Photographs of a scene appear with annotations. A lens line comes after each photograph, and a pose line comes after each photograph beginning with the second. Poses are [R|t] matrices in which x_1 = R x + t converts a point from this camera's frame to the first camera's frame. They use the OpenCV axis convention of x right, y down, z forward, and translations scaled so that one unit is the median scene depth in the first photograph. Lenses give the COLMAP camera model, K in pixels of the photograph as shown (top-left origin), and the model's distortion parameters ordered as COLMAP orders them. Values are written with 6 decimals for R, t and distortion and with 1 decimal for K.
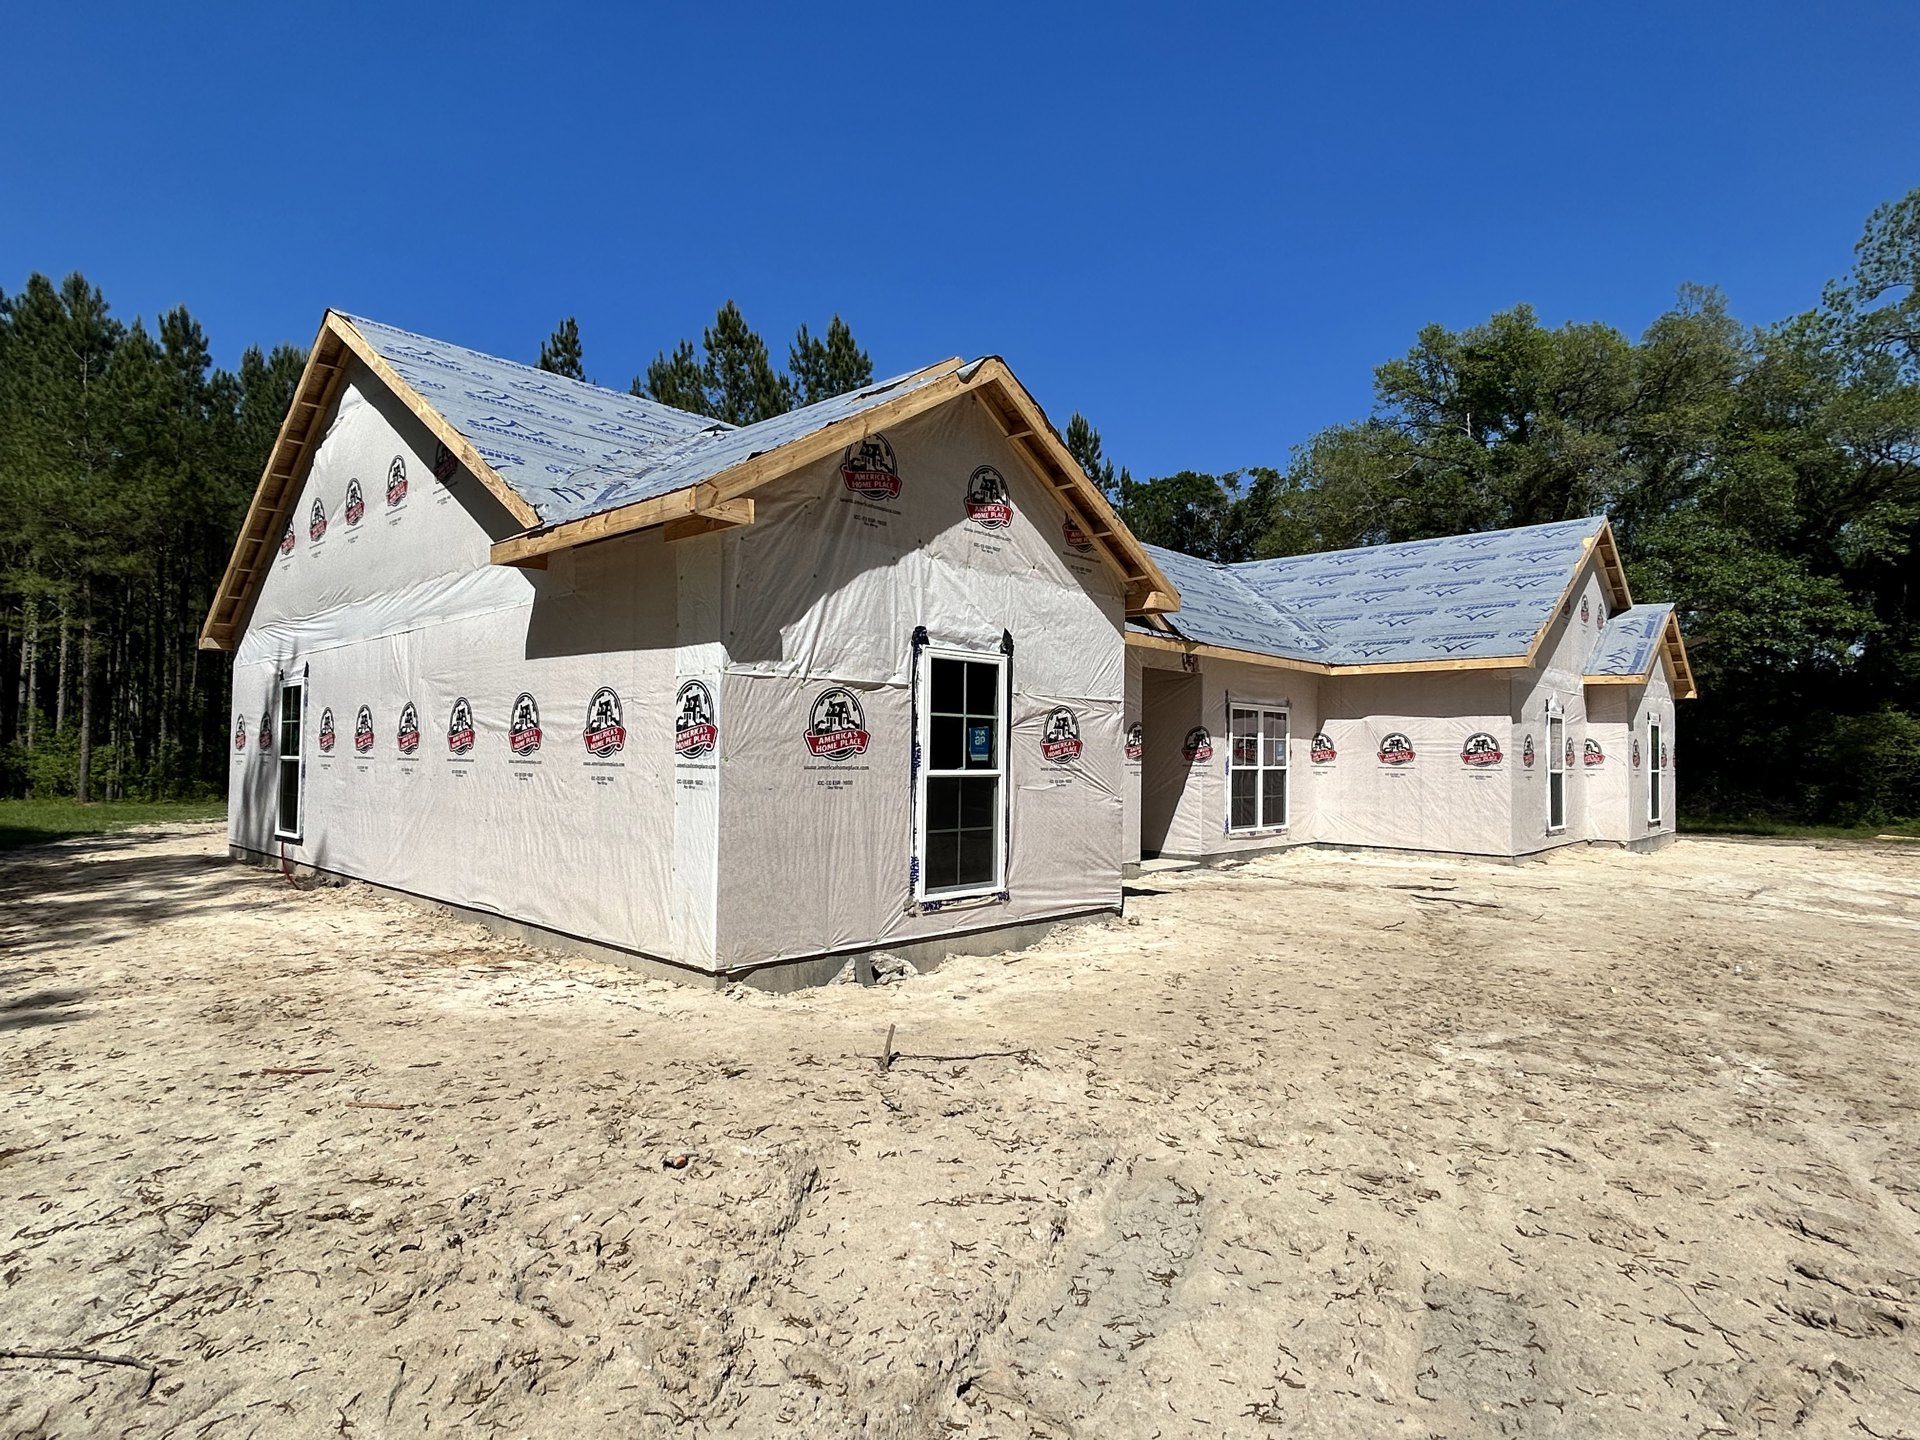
lens RADIAL K [[1061.4, 0, 957.4], [0, 1061.4, 723.5], [0, 0, 1]] dist [0.001346, 0.000111]
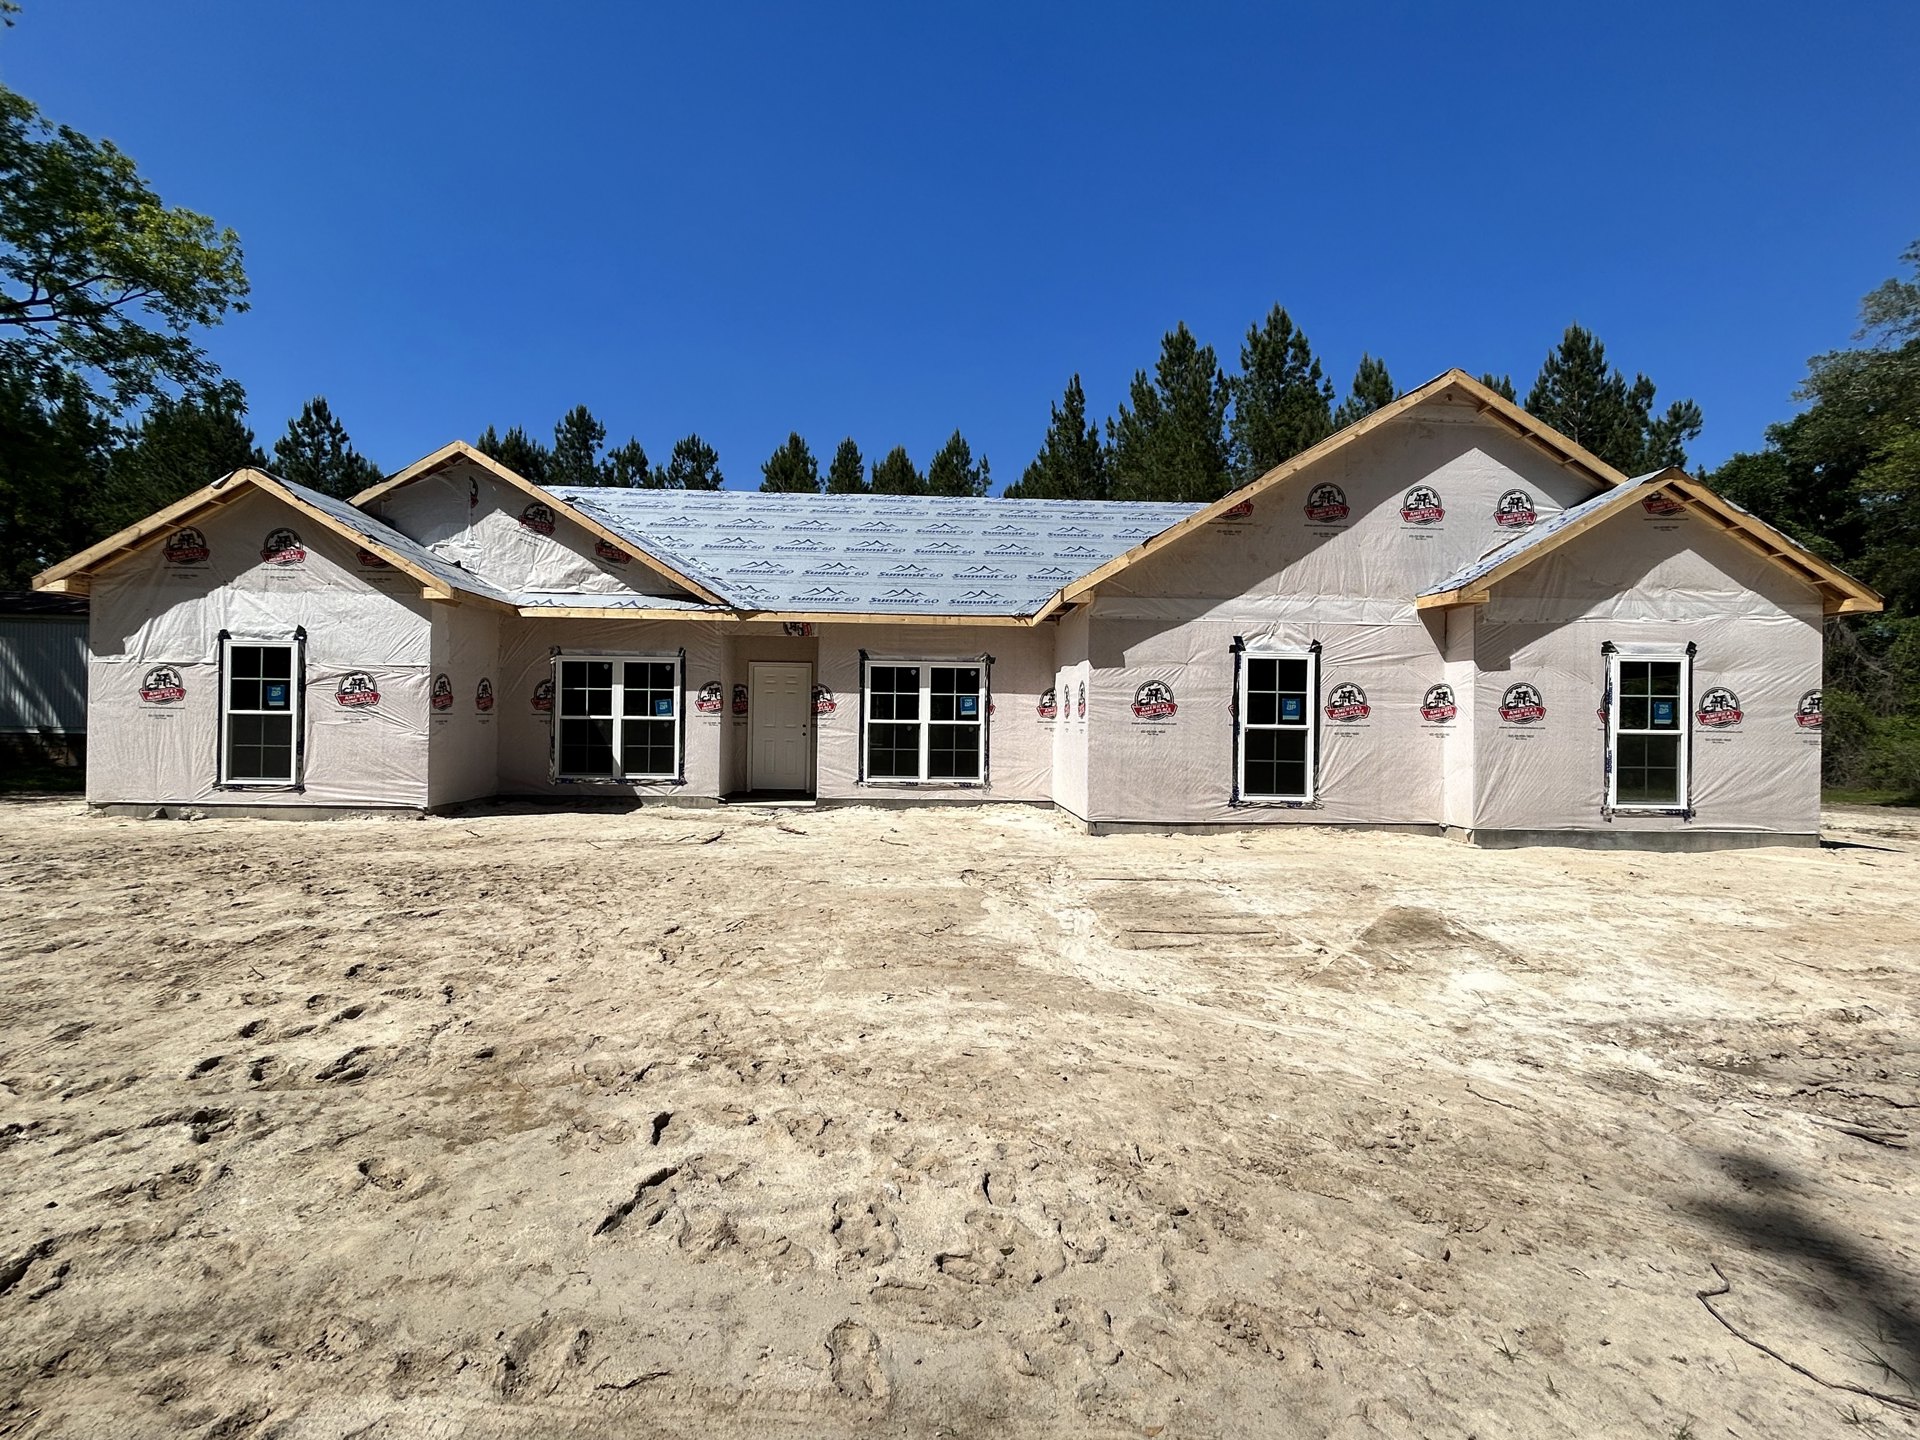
lens RADIAL K [[917.0, 0, 951.9], [0, 917.0, 728.3], [0, 0, 1]] dist [-0.001430, 0.000141]
pose [[0.703472, -0.002544, -0.710718, 1.822810], [0.016674, 0.999777, 0.012926, 0.071157], [0.710527, -0.020944, 0.703358, 0.744622]]
